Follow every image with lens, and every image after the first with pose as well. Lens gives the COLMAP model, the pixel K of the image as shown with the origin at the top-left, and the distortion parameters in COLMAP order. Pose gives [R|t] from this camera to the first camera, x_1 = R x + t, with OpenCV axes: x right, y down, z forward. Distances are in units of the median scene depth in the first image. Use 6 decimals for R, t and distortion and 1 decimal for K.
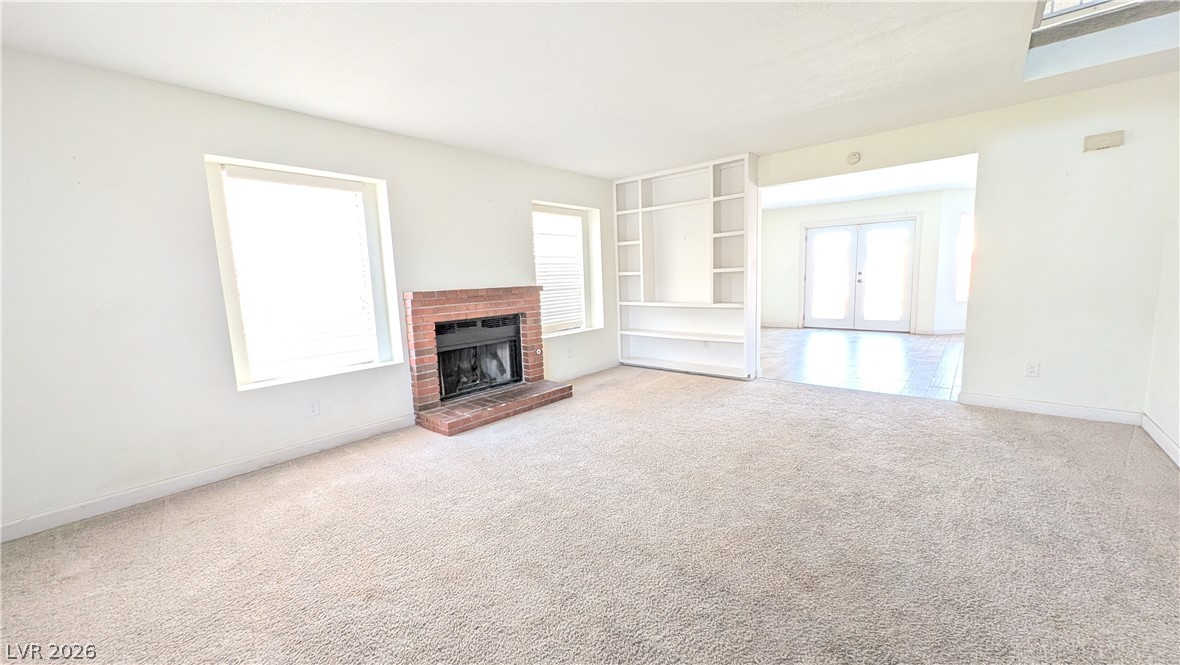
lens RADIAL K [[445.5, 0, 590.0], [0, 445.5, 332.5], [0, 0, 1]] dist [-0.000251, -0.000114]
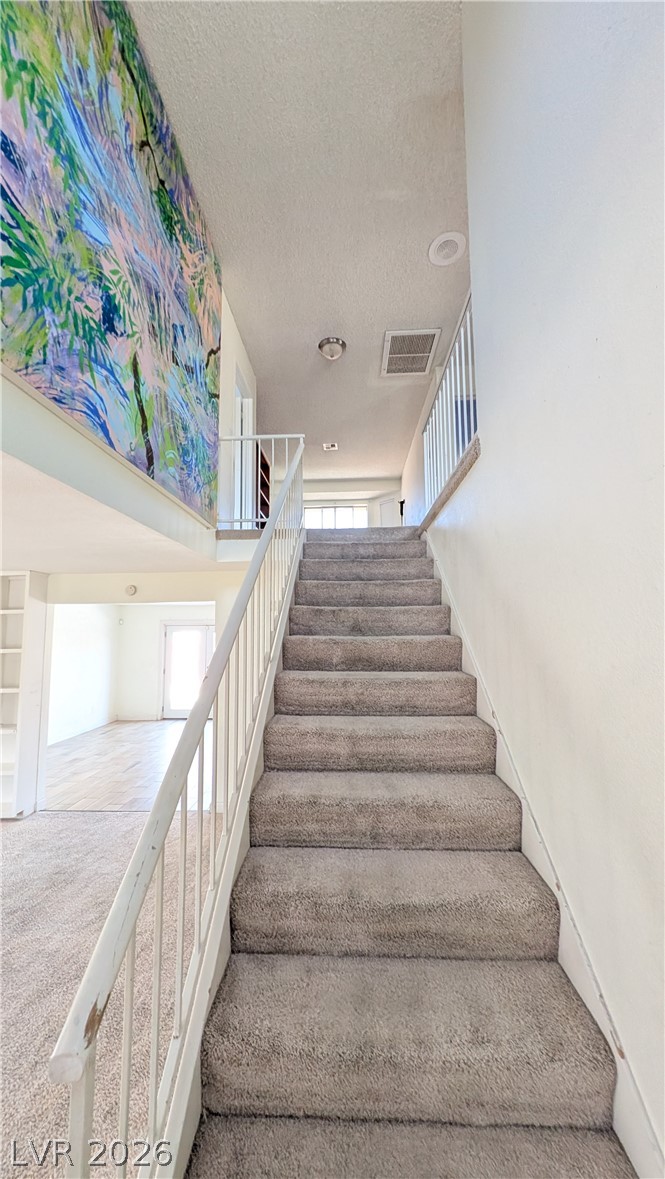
lens RADIAL K [[423.5, 0, 333.9], [0, 423.5, 593.4], [0, 0, 1]] dist [0.006092, -0.000526]
pose [[0.779753, 0.090638, 0.619492, 0.304740], [0.061381, 0.973632, -0.219711, -0.109573], [-0.623071, 0.209345, 0.753629, -0.105938]]
